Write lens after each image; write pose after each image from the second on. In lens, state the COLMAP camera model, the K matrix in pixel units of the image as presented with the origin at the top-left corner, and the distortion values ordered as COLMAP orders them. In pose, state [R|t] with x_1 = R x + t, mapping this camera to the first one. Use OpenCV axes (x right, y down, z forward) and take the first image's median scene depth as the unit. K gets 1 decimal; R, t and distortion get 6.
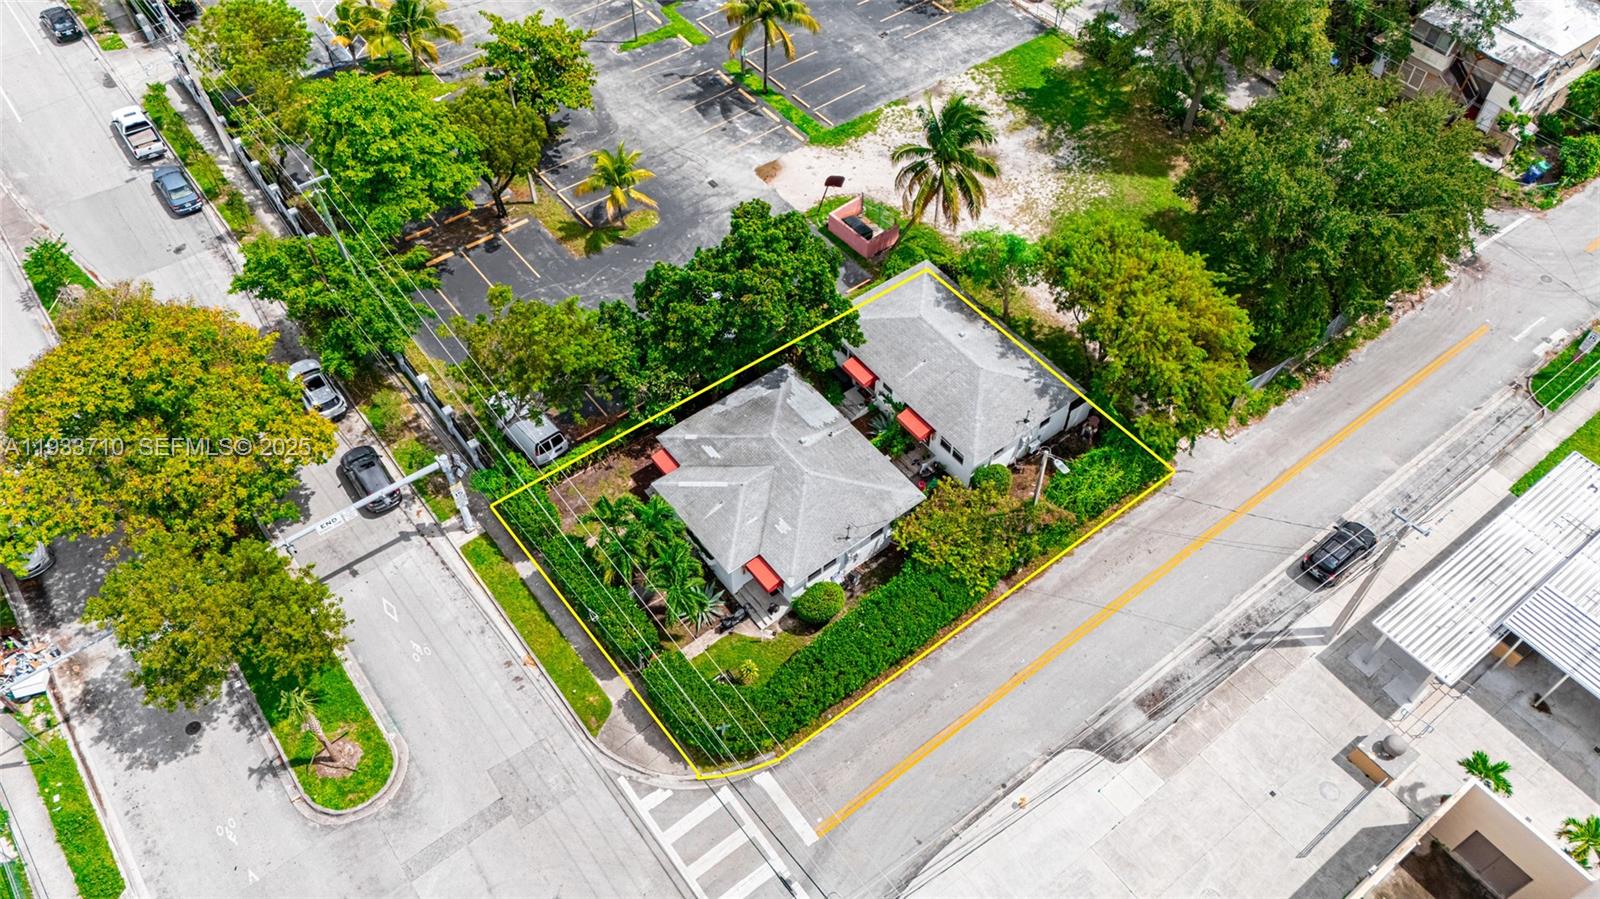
lens RADIAL K [[1184.3, 0, 805.0], [0, 1184.3, 449.9], [0, 0, 1]] dist [0.062982, -0.050193]
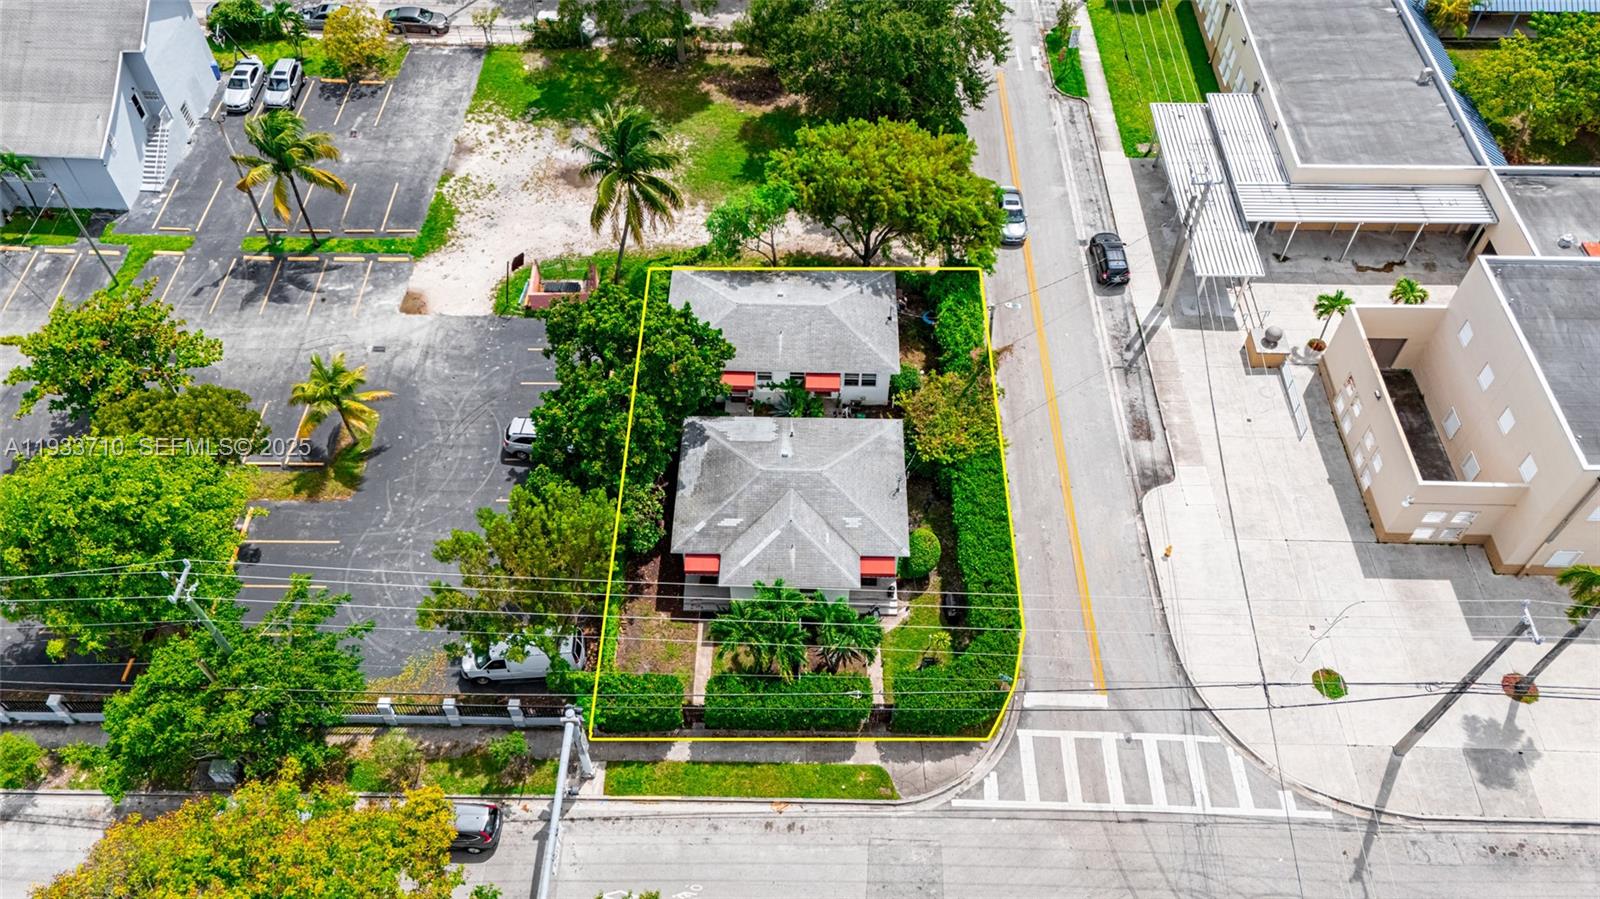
lens RADIAL K [[1184.3, 0, 805.0], [0, 1184.3, 449.9], [0, 0, 1]] dist [0.062982, -0.050193]
pose [[0.623285, -0.612377, 0.486324, -0.469152], [0.610173, 0.769805, 0.187322, -0.185046], [-0.489086, 0.179987, 0.853463, 0.142888]]
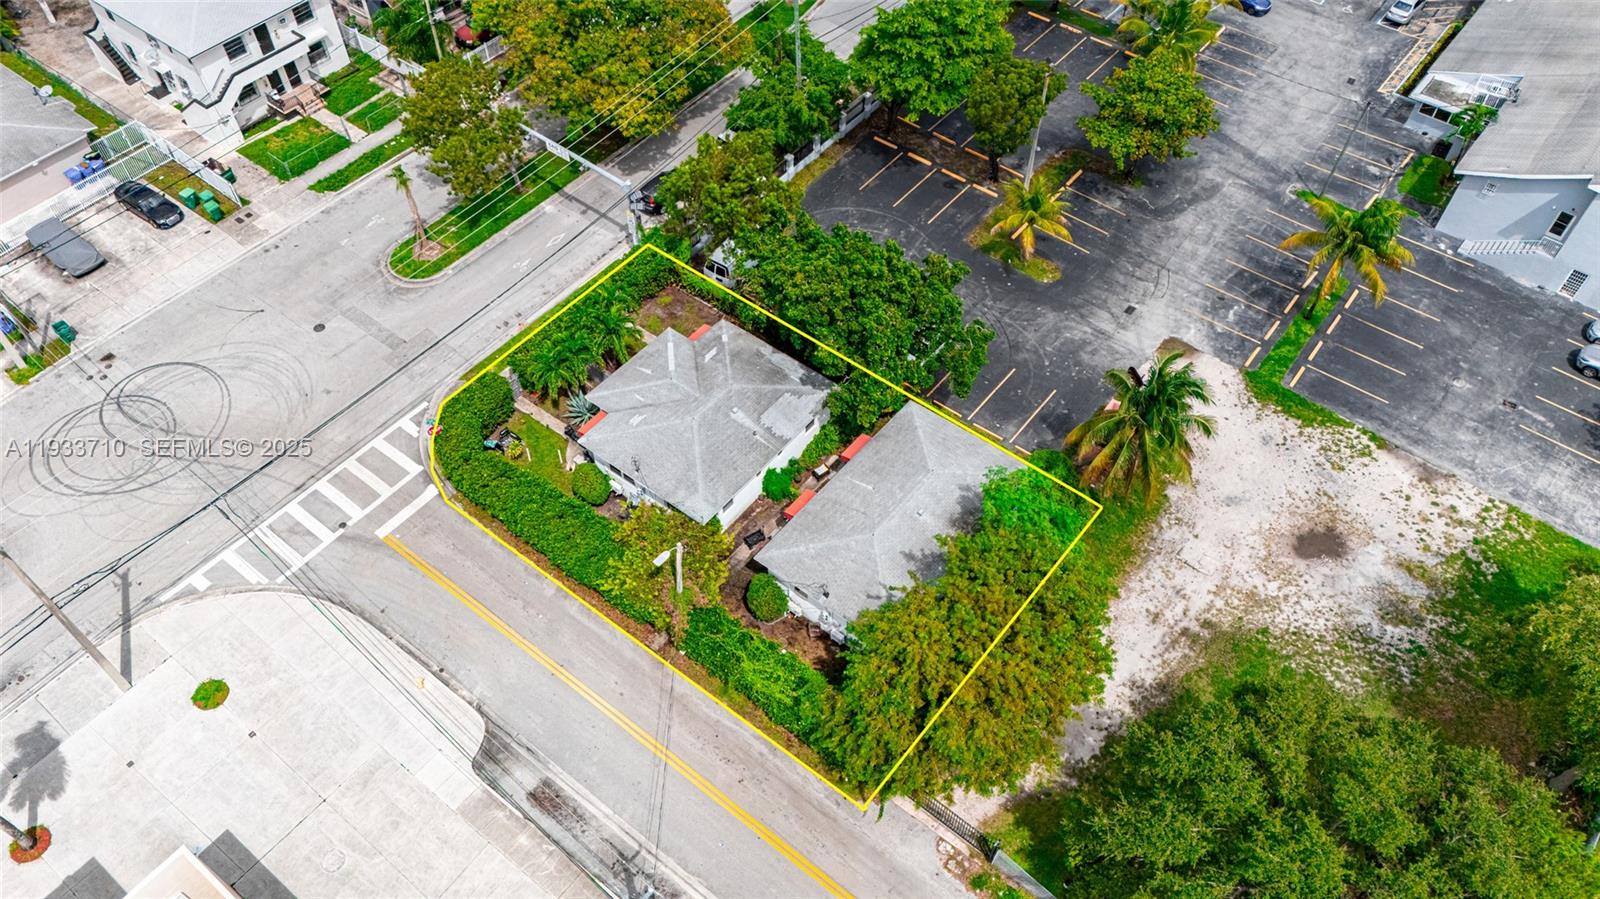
lens RADIAL K [[1184.3, 0, 805.0], [0, 1184.3, 449.9], [0, 0, 1]] dist [0.062982, -0.050193]
pose [[0.245338, 0.752007, -0.611796, 0.662580], [-0.761742, 0.539887, 0.358149, -0.400775], [0.599631, 0.378164, 0.705290, 0.323873]]
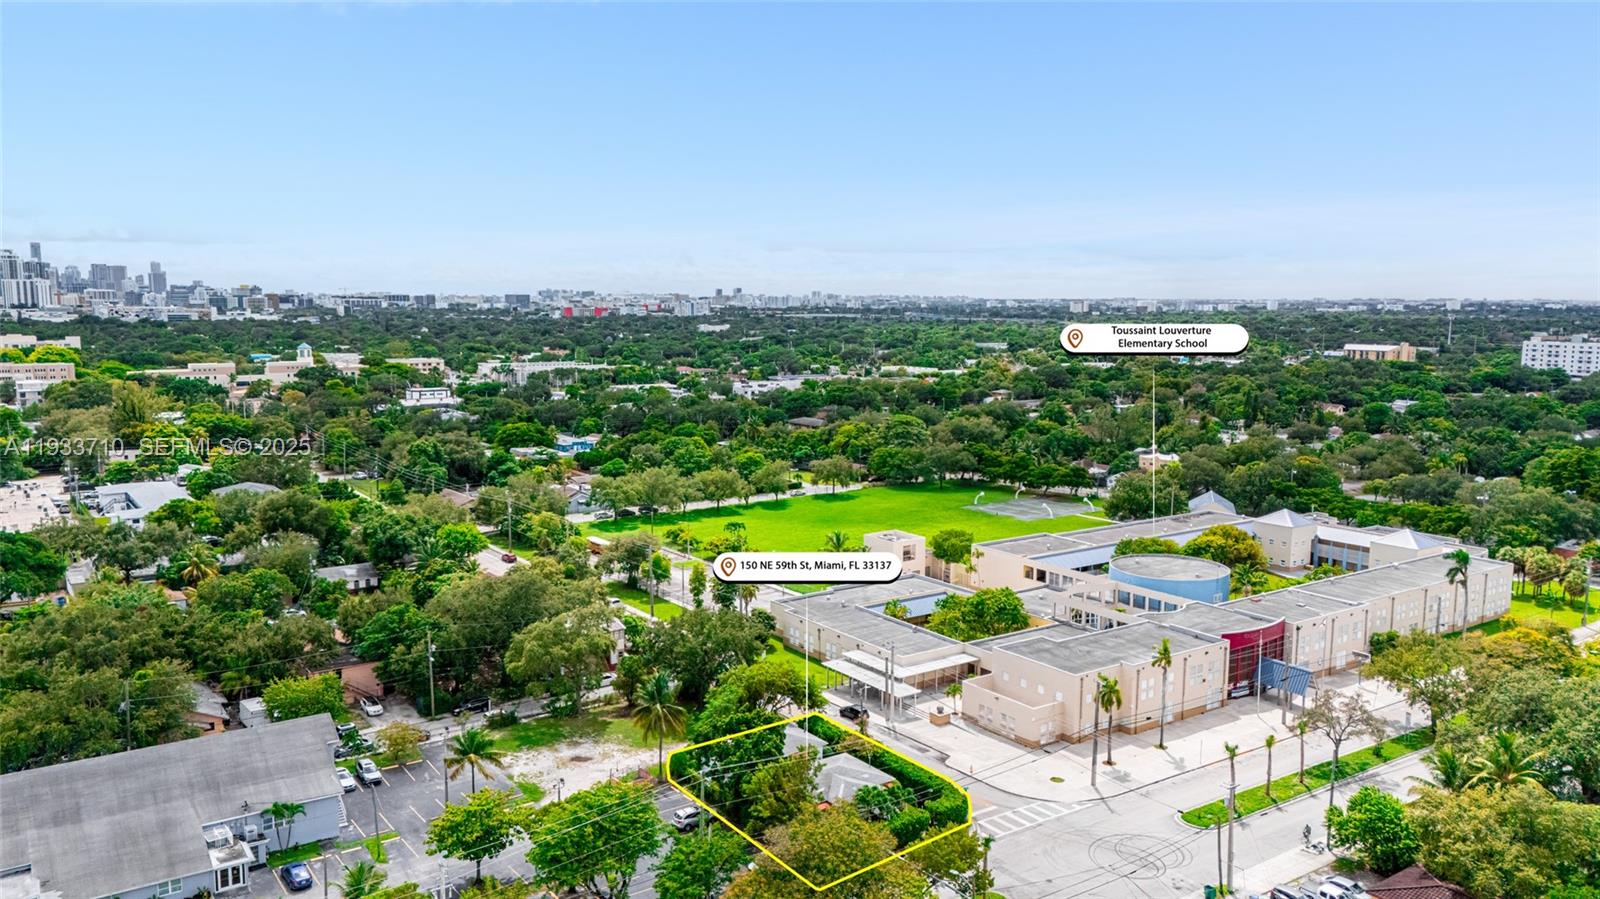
lens RADIAL K [[1184.3, 0, 805.0], [0, 1184.3, 449.9], [0, 0, 1]] dist [0.062982, -0.050193]
pose [[0.035941, -0.138324, 0.989735, -1.993371], [0.778826, 0.624460, 0.058992, -0.497150], [-0.626209, 0.768711, 0.130174, 0.306549]]
